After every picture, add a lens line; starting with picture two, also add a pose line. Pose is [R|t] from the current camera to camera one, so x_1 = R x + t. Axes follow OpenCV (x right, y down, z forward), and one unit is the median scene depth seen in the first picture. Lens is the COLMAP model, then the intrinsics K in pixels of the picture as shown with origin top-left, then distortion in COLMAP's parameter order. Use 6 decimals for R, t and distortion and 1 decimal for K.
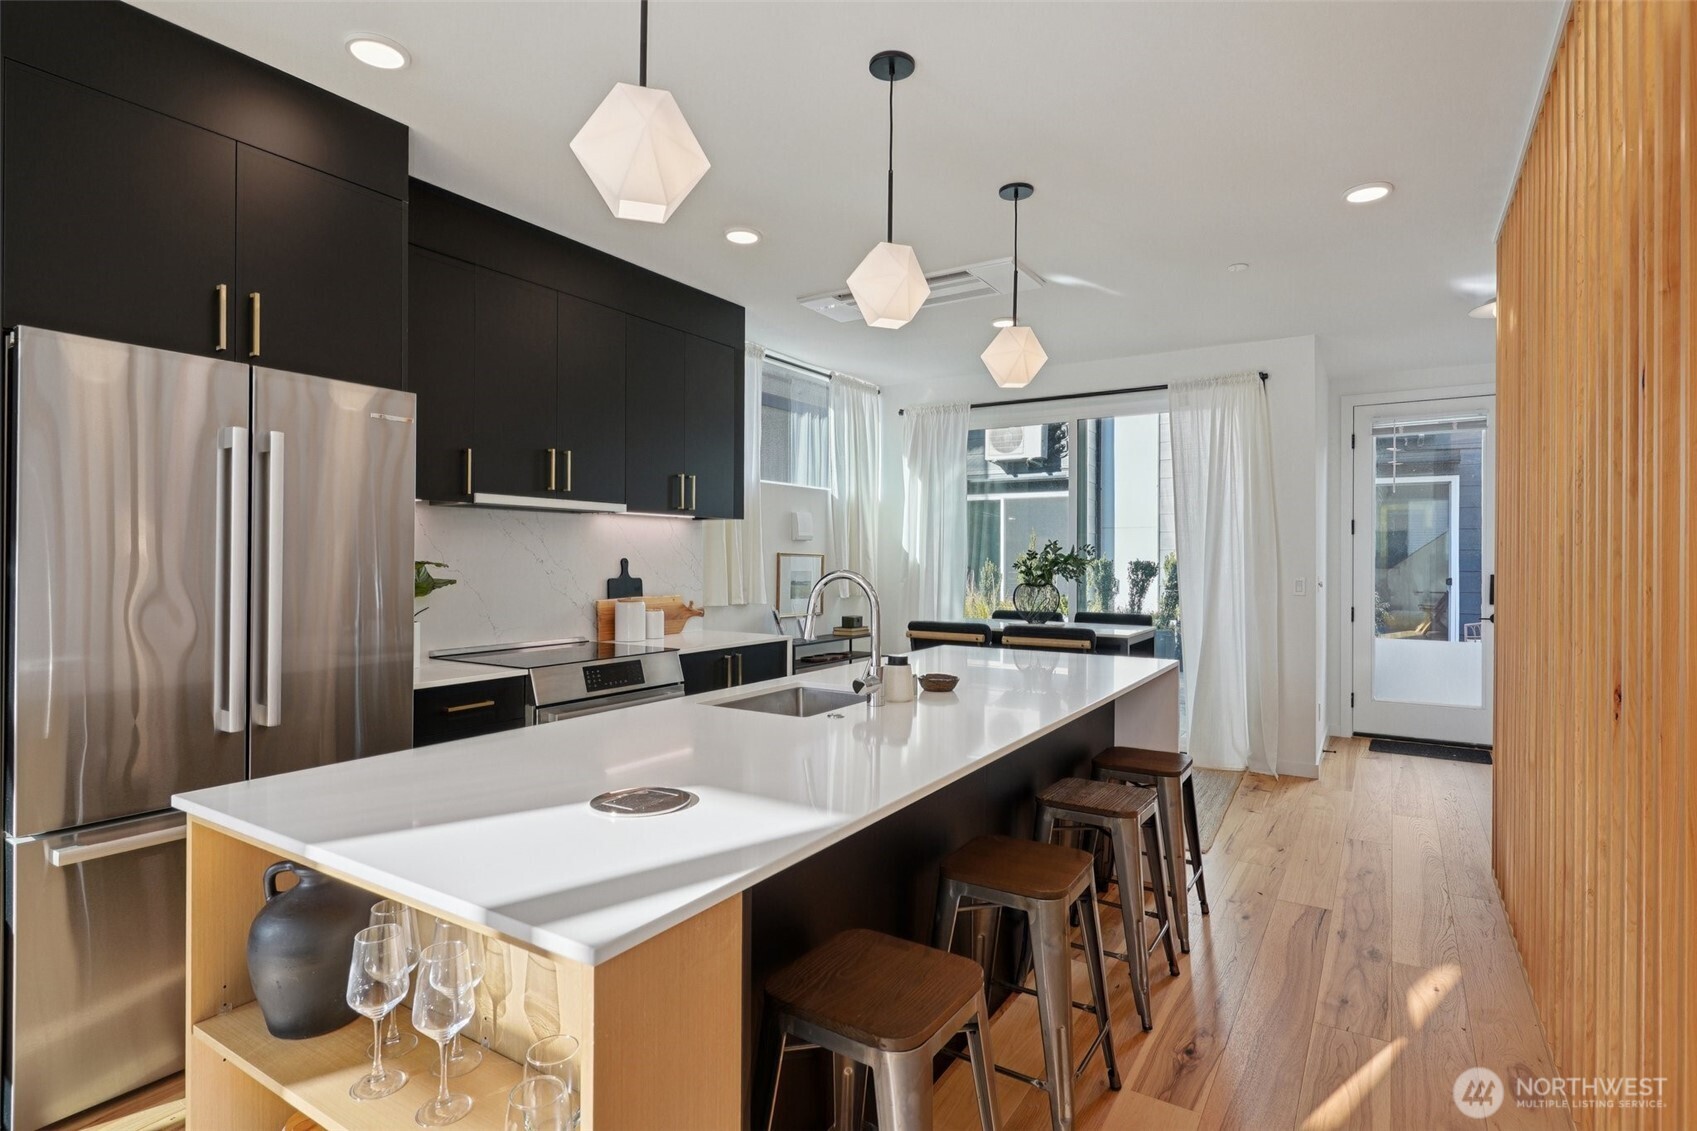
lens RADIAL K [[855.7, 0, 854.5], [0, 855.7, 563.4], [0, 0, 1]] dist [0.011531, -0.001085]
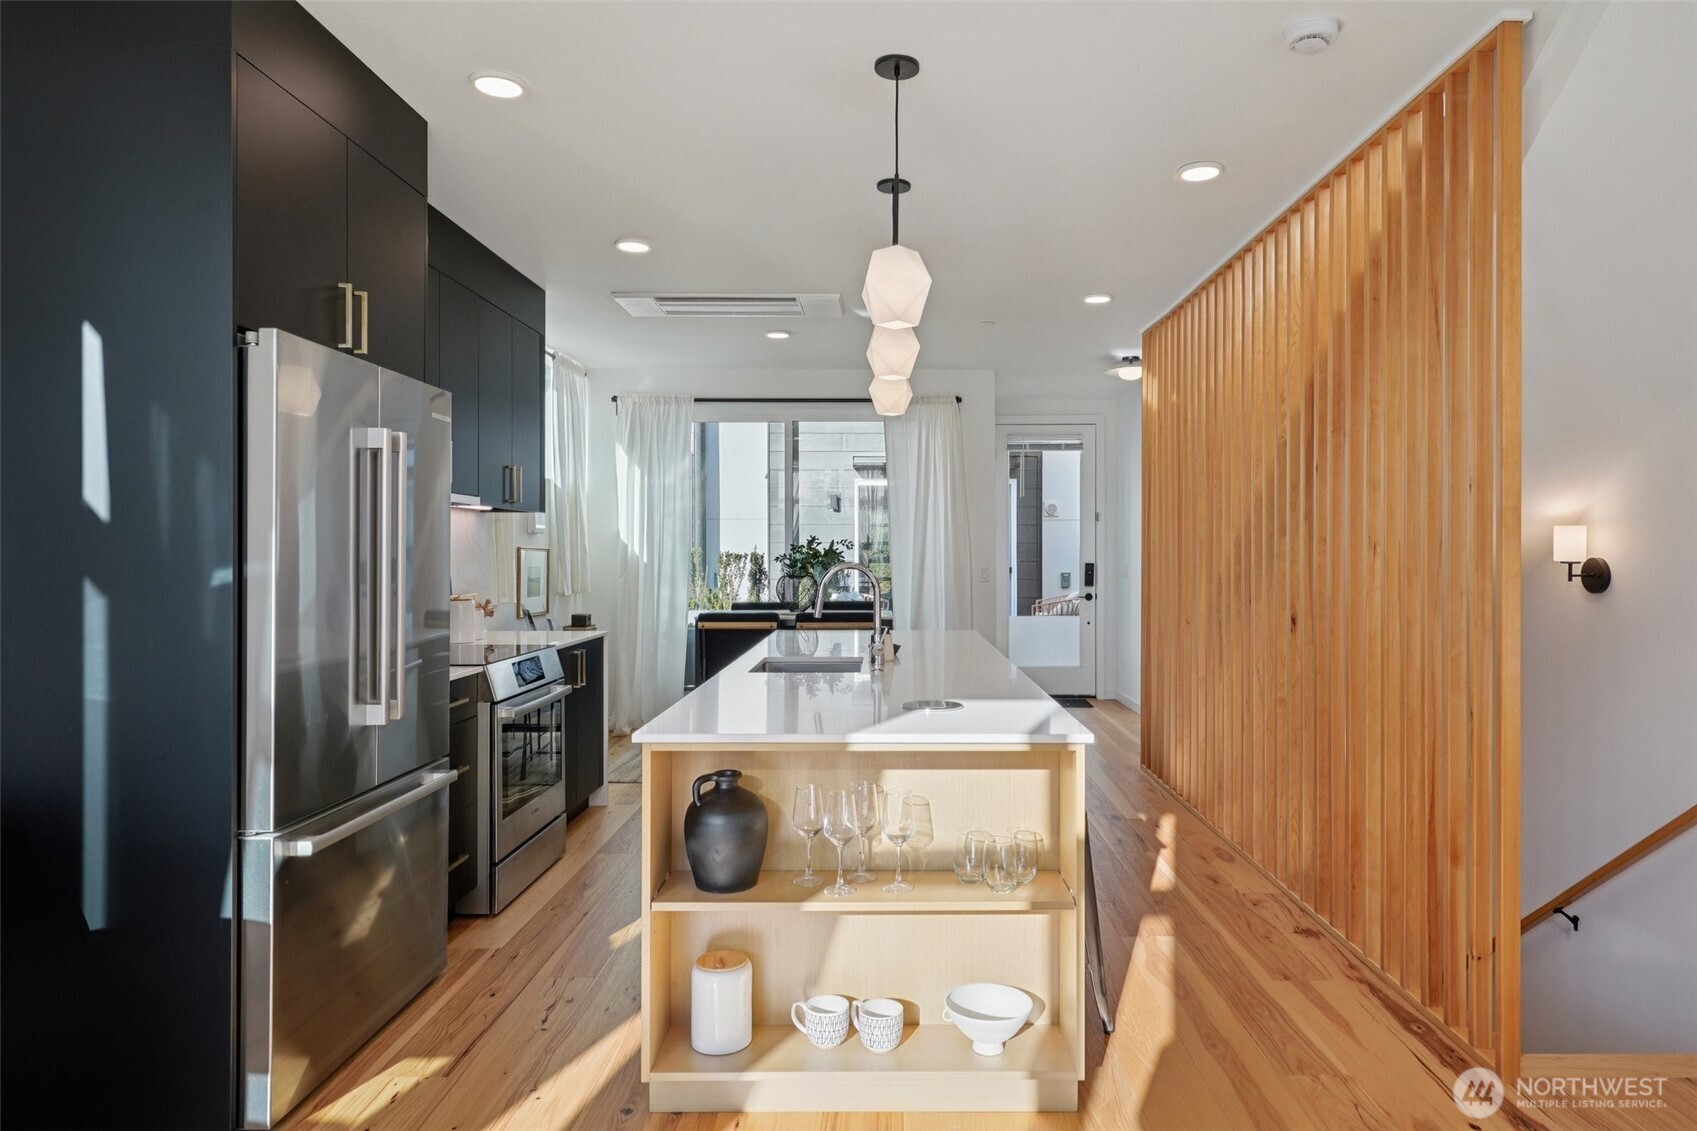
lens RADIAL K [[1024.3, 0, 896.0], [0, 1024.3, 559.5], [0, 0, 1]] dist [0.043994, -0.000114]
pose [[0.841474, -0.008536, 0.540231, -0.391056], [0.007372, 0.999964, 0.004317, -0.001107], [-0.540248, 0.000350, 0.841506, -0.167007]]
